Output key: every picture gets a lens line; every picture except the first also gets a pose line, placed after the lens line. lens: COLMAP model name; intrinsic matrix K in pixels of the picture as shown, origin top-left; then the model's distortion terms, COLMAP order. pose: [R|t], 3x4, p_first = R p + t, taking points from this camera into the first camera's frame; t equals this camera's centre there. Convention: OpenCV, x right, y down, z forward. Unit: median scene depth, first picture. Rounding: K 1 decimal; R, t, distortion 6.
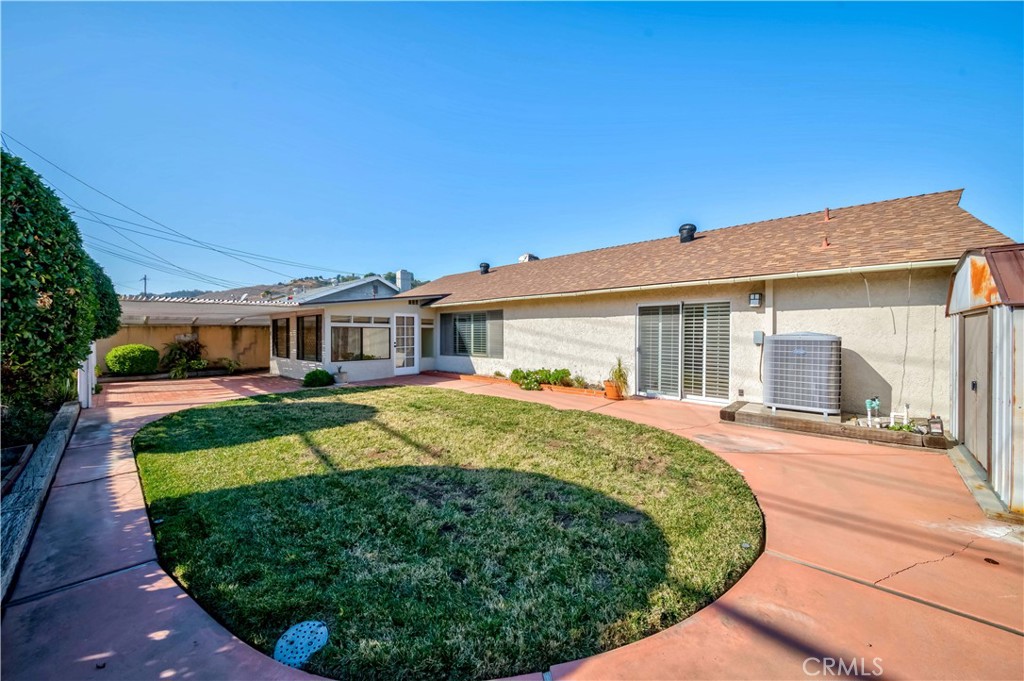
lens RADIAL K [[366.9, 0, 516.0], [0, 366.9, 330.9], [0, 0, 1]] dist [0.001514, -0.000124]
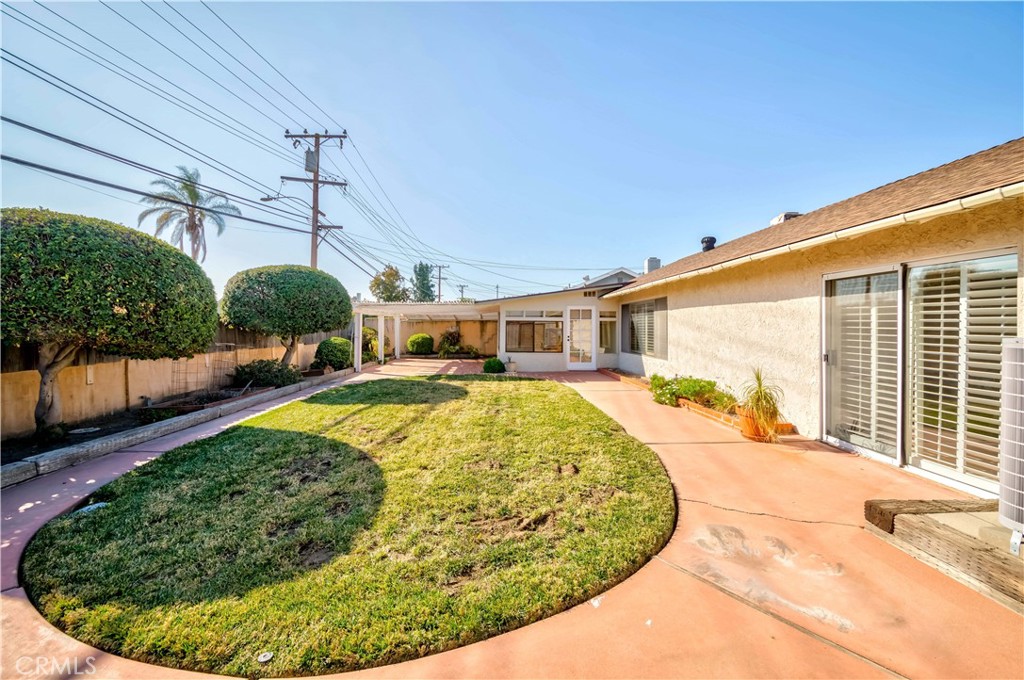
lens RADIAL K [[382.6, 0, 499.7], [0, 382.6, 322.3], [0, 0, 1]] dist [-0.002187, -0.000577]
pose [[0.681019, -0.004894, -0.732249, 0.356995], [0.002004, 0.999986, -0.004820, -0.001132], [0.732263, 0.001815, 0.681020, 0.213986]]
